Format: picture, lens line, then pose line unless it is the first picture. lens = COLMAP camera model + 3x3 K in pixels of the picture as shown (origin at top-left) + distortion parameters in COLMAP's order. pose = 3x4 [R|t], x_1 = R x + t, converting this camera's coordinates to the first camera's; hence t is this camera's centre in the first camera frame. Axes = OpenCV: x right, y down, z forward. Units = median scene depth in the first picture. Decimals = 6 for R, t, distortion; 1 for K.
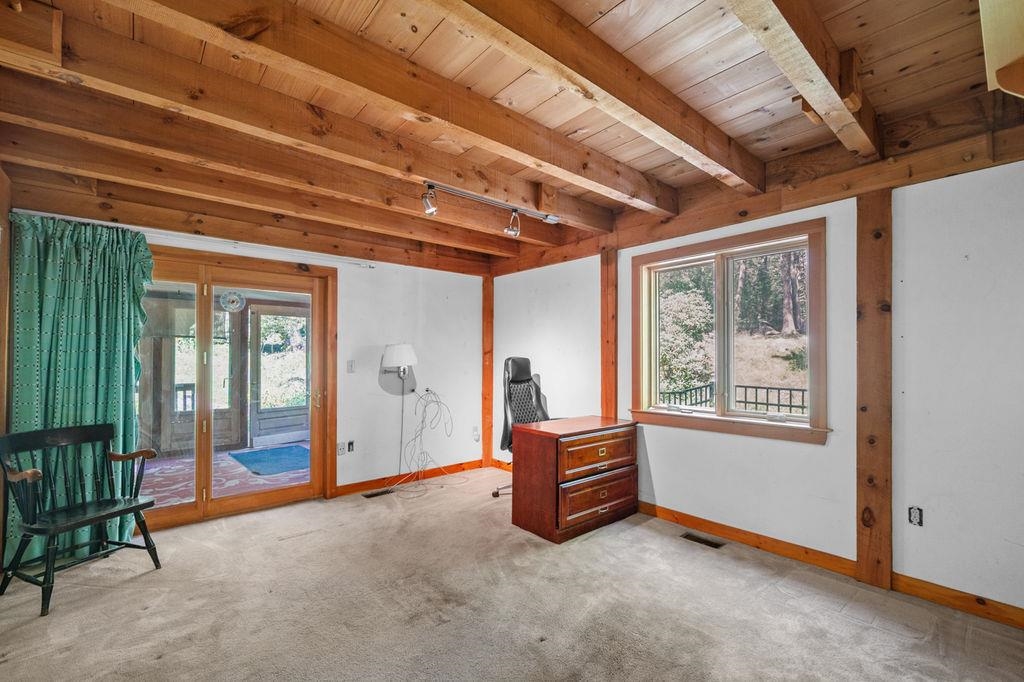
lens RADIAL K [[438.1, 0, 507.3], [0, 438.1, 349.7], [0, 0, 1]] dist [-0.004644, -0.000586]
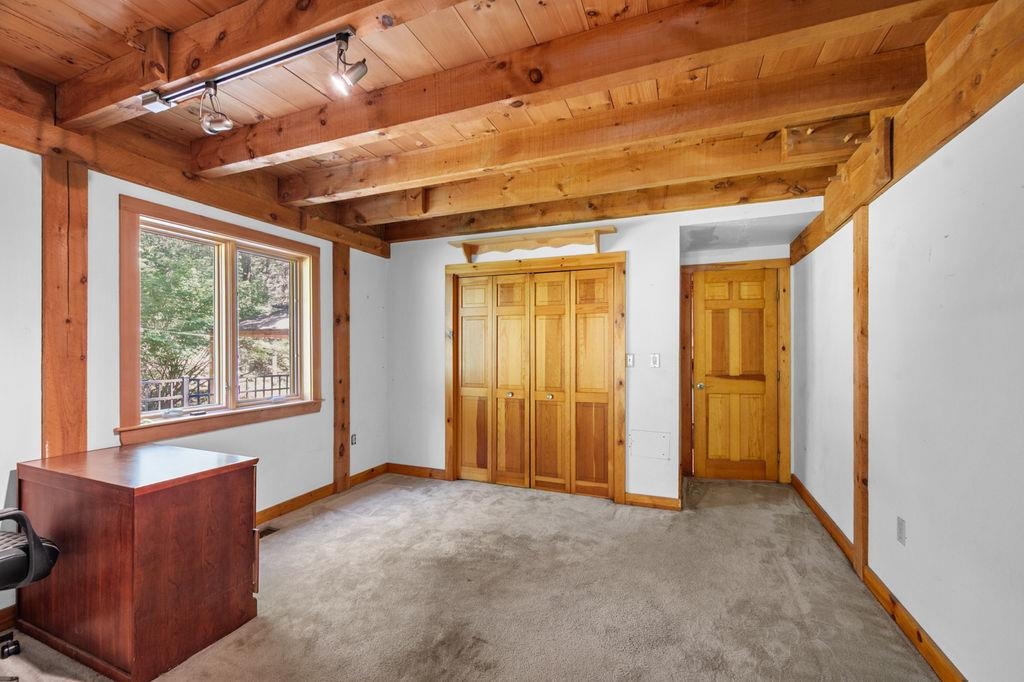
lens RADIAL K [[426.2, 0, 509.0], [0, 426.2, 342.8], [0, 0, 1]] dist [0.000022, -0.000164]
pose [[-0.455753, 0.006560, 0.890082, -0.769067], [-0.017154, 0.999722, -0.016151, 0.012275], [-0.889941, -0.022629, -0.455514, 1.096356]]
